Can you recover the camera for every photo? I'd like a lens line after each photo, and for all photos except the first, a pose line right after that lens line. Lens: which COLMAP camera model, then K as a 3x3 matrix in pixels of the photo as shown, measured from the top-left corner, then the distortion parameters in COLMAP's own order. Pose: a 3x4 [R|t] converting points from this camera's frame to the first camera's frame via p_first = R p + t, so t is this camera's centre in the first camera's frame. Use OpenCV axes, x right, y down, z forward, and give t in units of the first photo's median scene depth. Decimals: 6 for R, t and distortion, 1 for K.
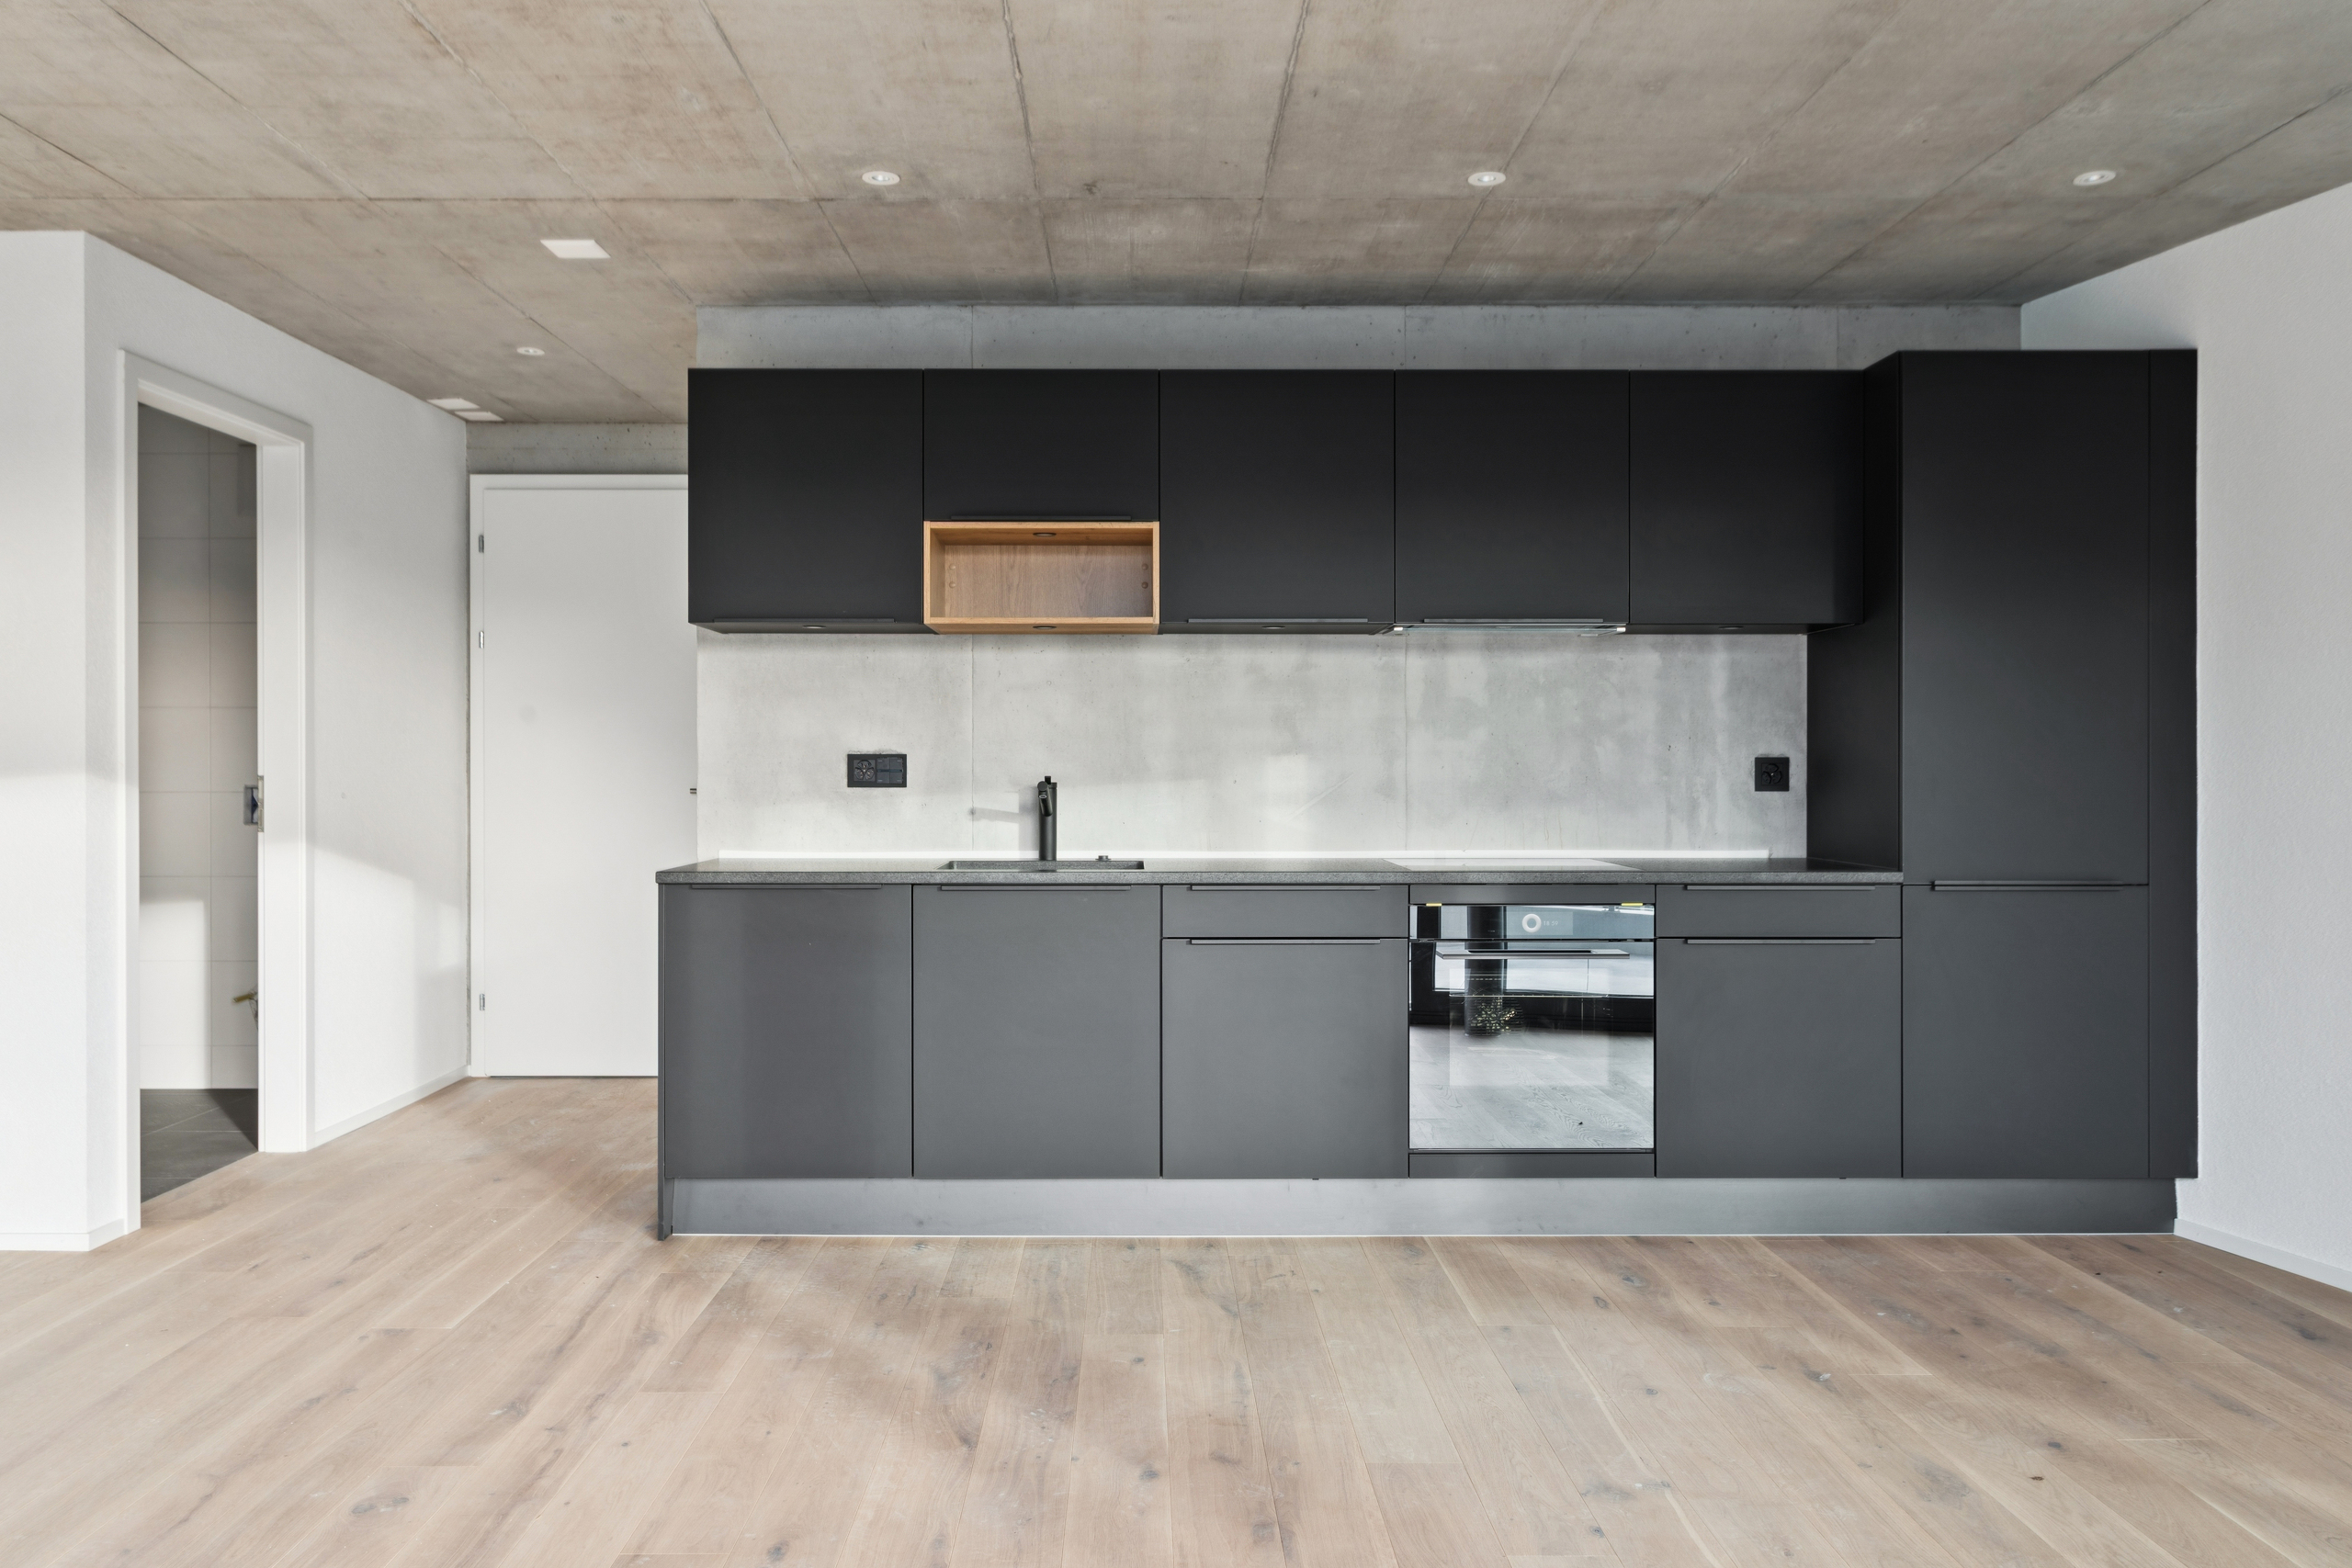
lens RADIAL K [[1685.6, 0, 1137.2], [0, 1685.6, 773.5], [0, 0, 1]] dist [0.000830, -0.004933]
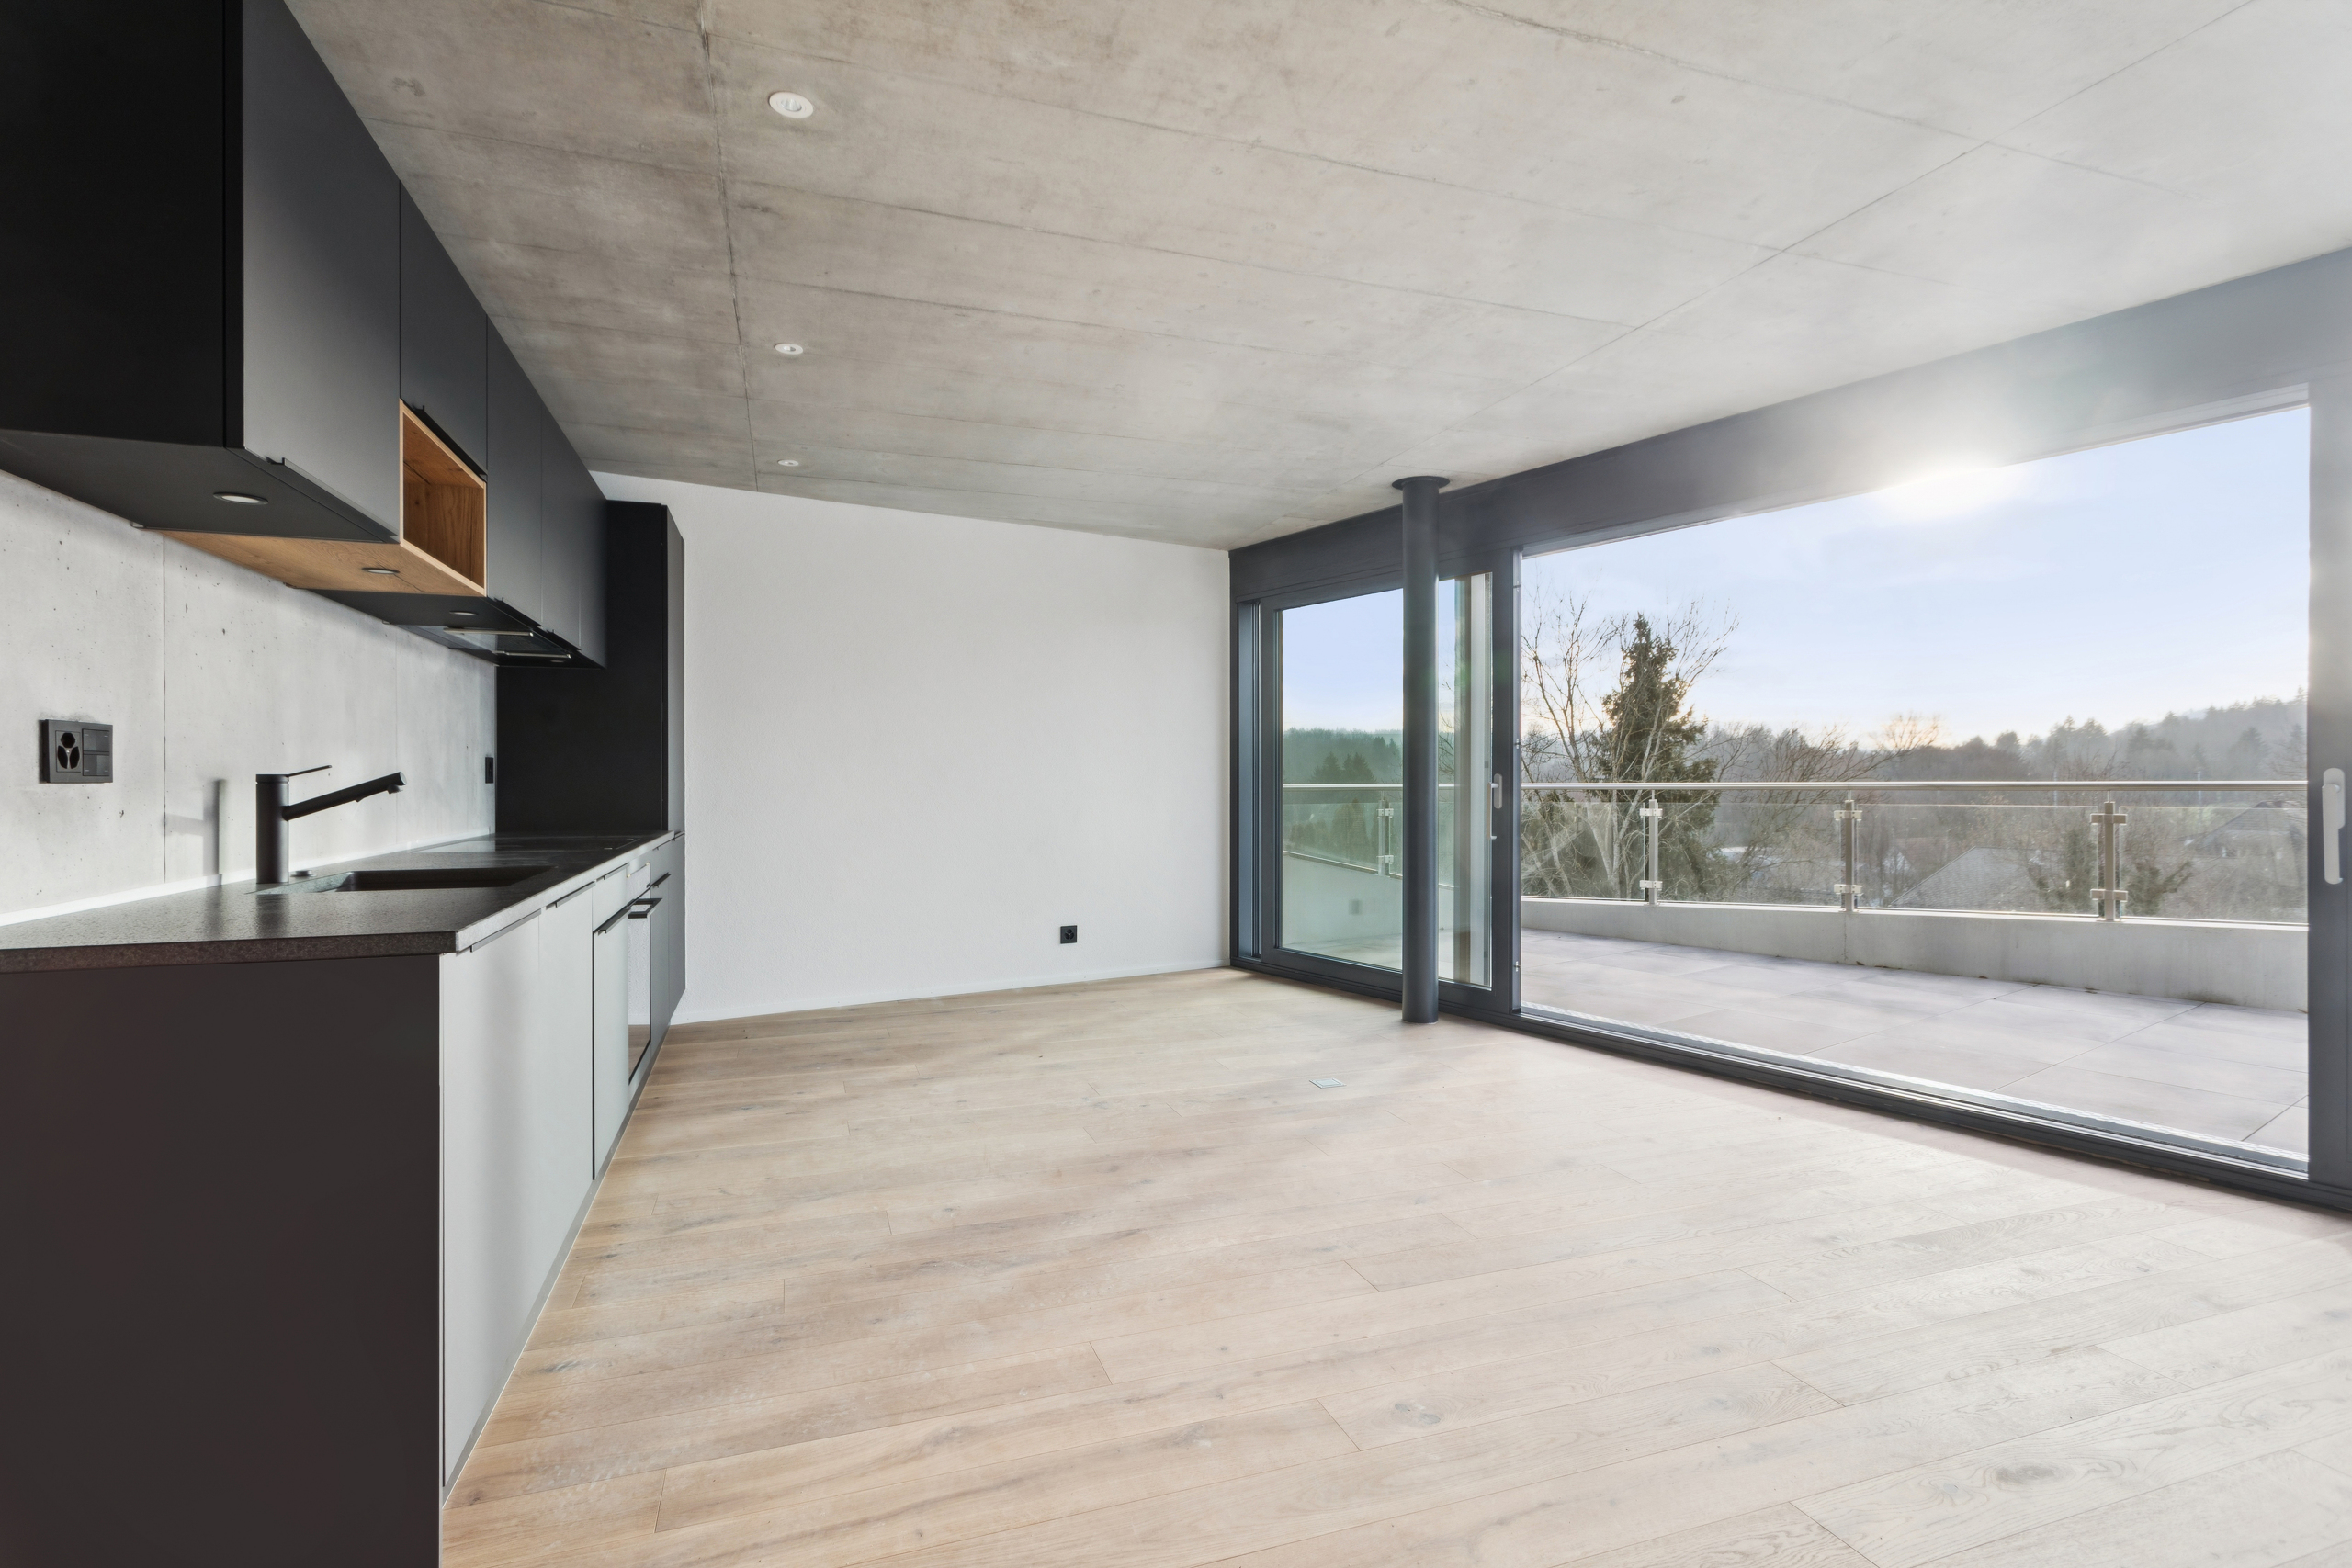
lens RADIAL K [[1101.7, 0, 1176.0], [0, 1101.7, 784.0], [0, 0, 1]] dist [-0.001964, 0.000166]
pose [[-0.323925, -0.004403, 0.946072, -0.686351], [0.003680, 0.999976, 0.005914, 0.008810], [-0.946075, 0.005397, -0.323901, 0.876432]]
